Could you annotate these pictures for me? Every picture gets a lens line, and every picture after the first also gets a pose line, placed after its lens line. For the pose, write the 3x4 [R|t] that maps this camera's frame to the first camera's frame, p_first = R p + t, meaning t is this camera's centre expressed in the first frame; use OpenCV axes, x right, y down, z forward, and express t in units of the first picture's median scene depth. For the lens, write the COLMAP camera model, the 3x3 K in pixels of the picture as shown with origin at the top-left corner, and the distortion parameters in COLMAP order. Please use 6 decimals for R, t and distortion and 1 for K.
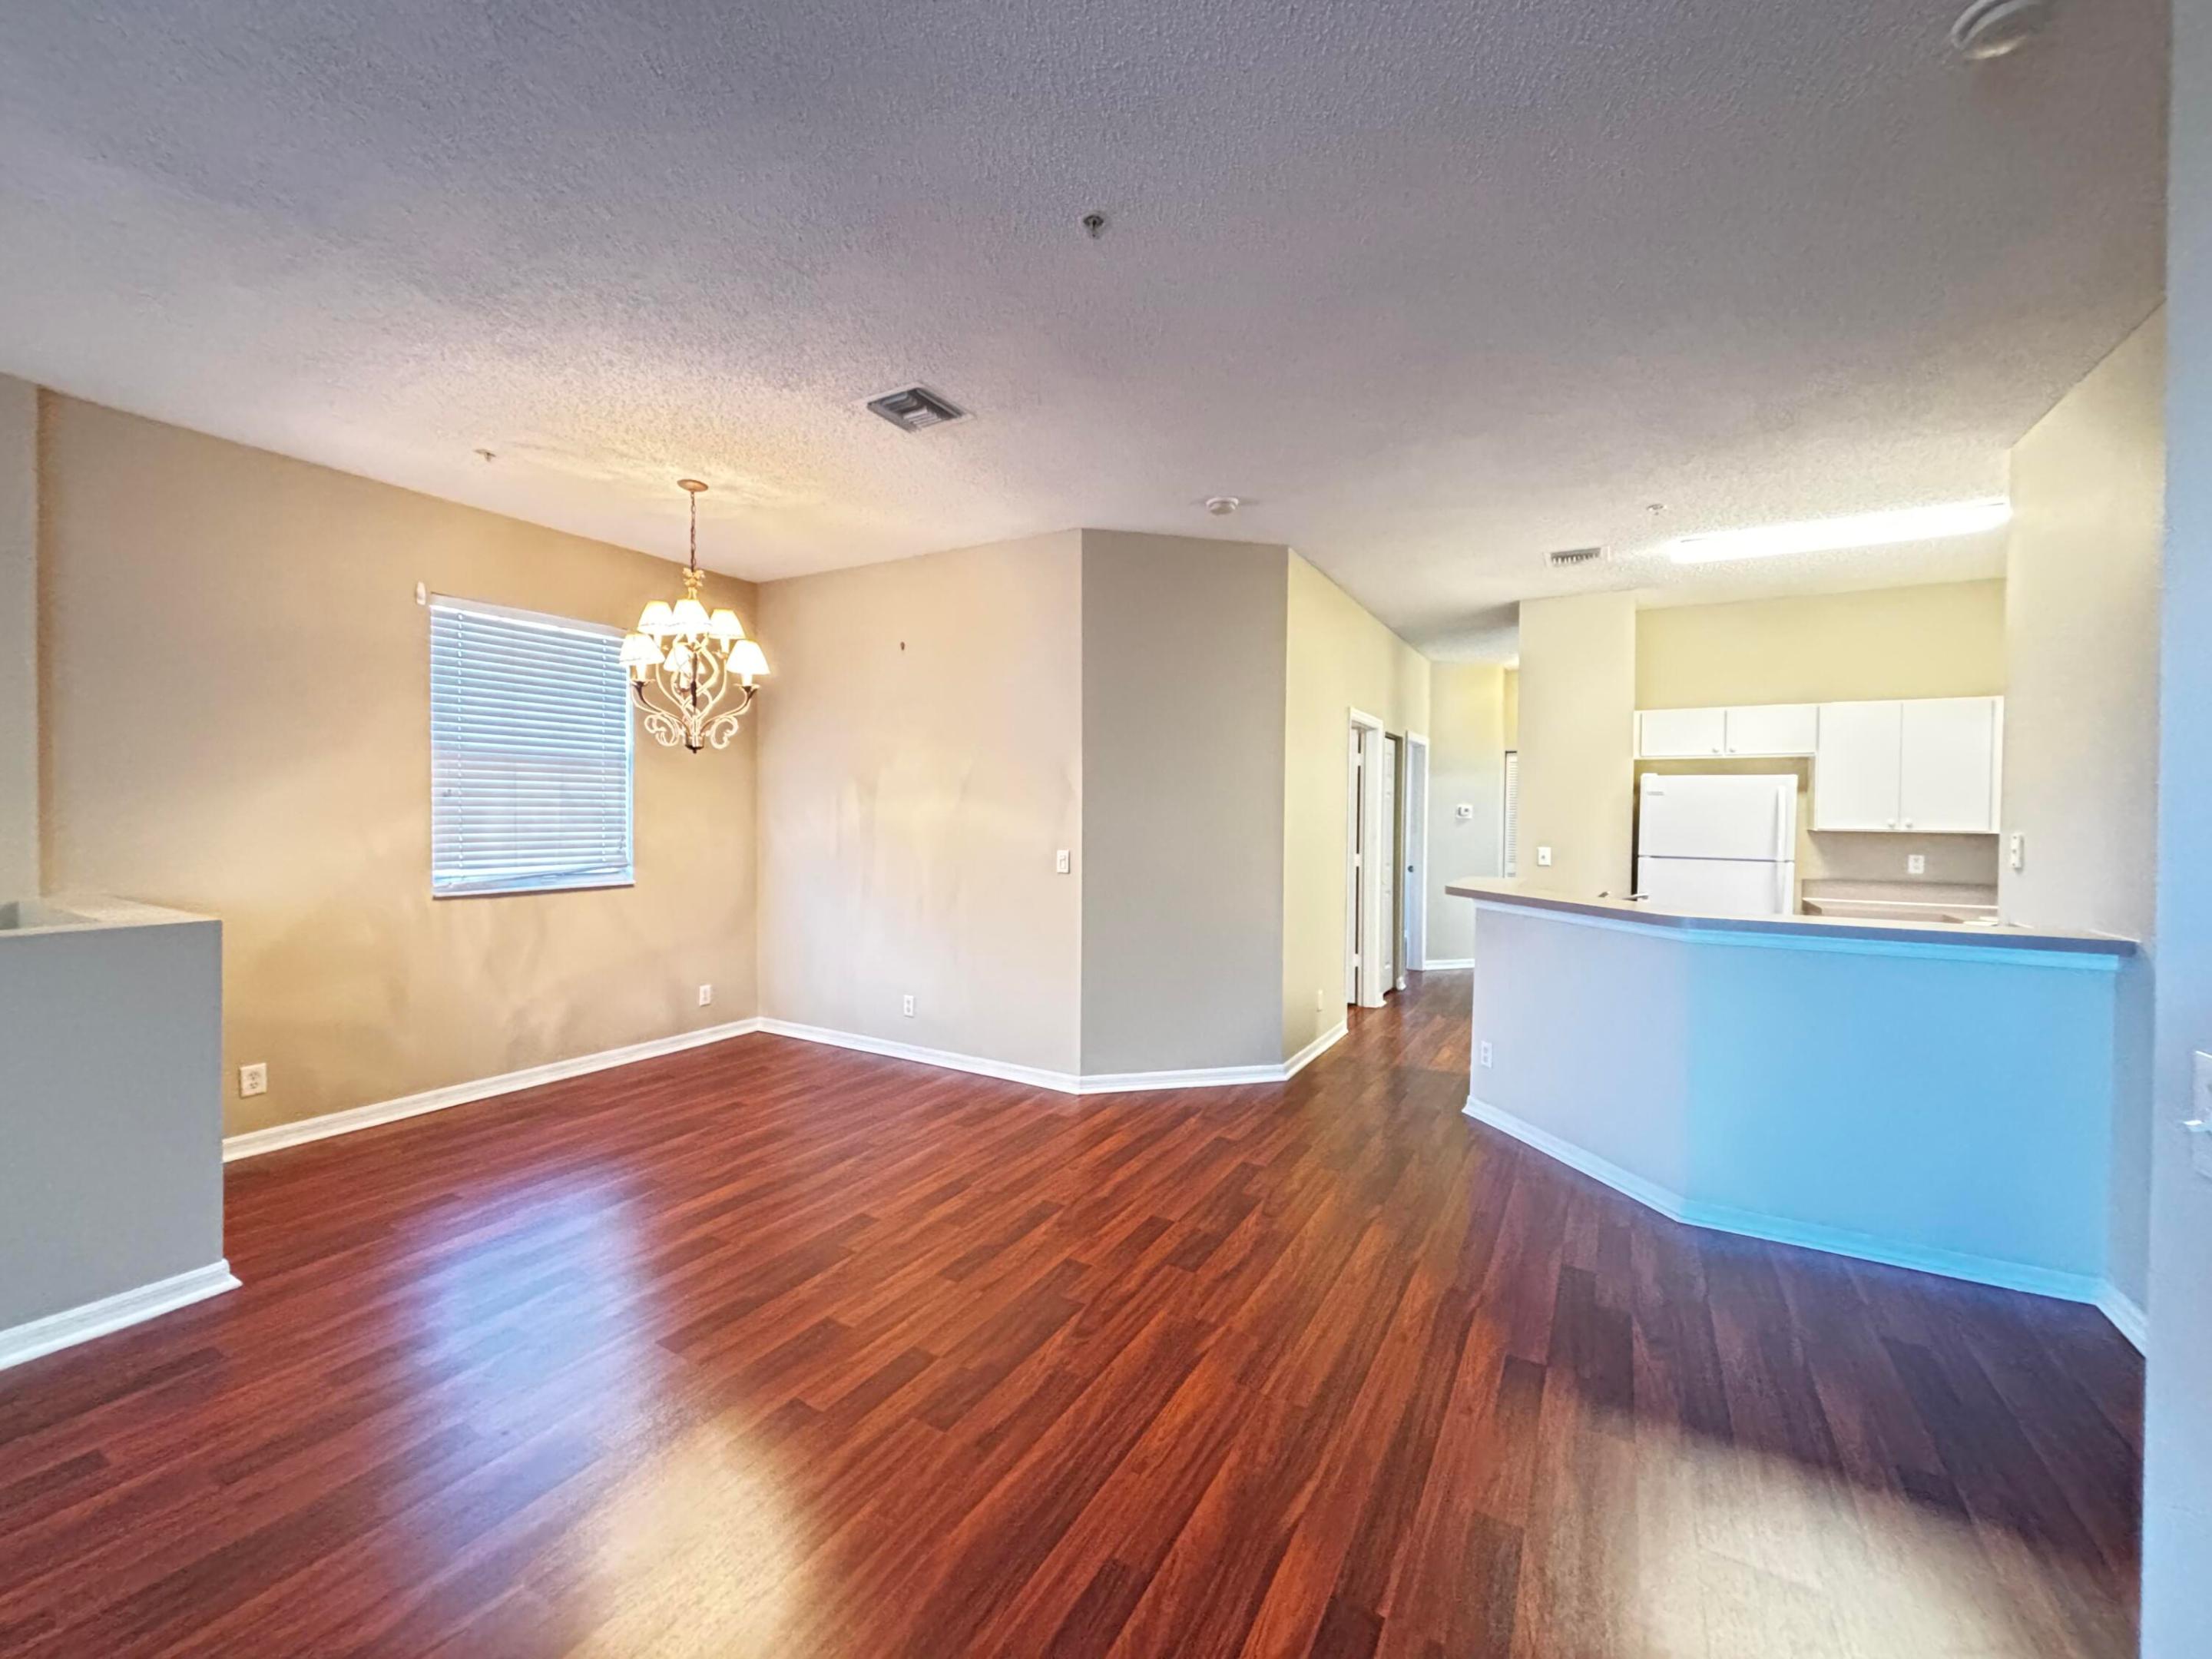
lens RADIAL K [[888.0, 0, 1090.1], [0, 888.0, 826.2], [0, 0, 1]] dist [0.006116, -0.001031]
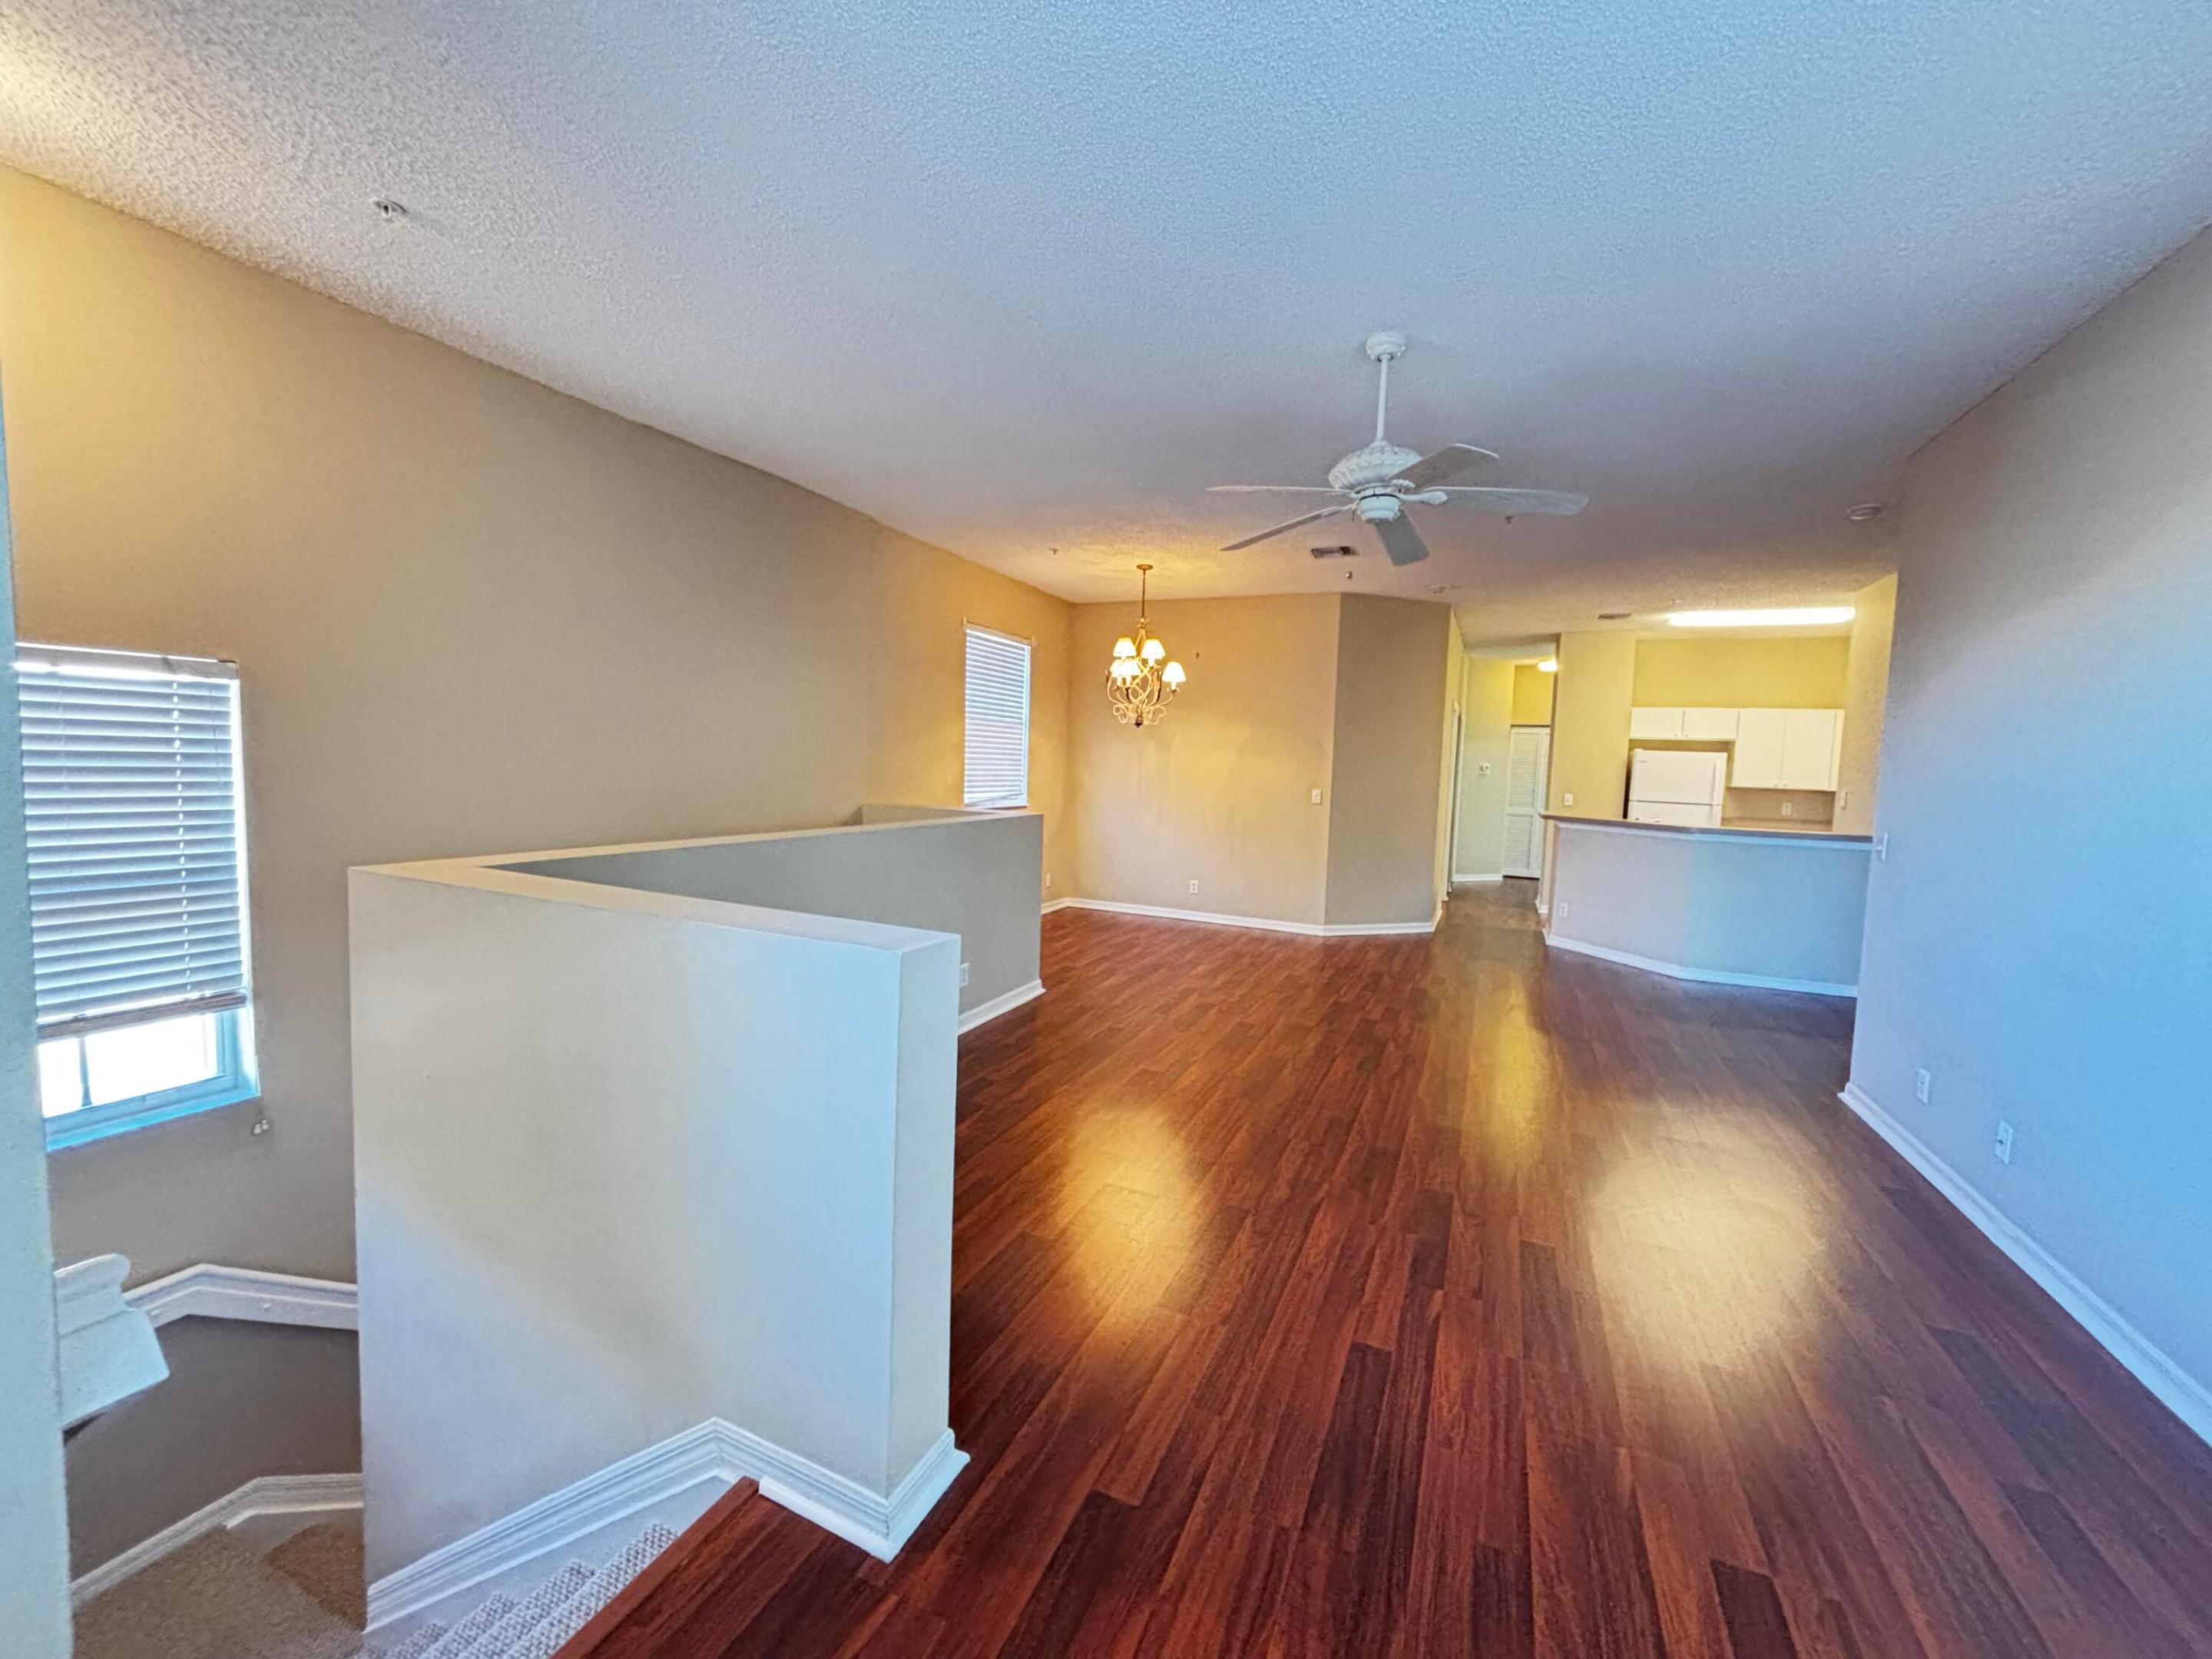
lens RADIAL K [[888.0, 0, 1087.9], [0, 888.0, 828.1], [0, 0, 1]] dist [0.006116, -0.001031]
pose [[0.994801, 0.015905, 0.100588, -0.596417], [-0.022536, 0.997622, 0.065130, 0.000505], [-0.099313, -0.067058, 0.992794, -0.576918]]
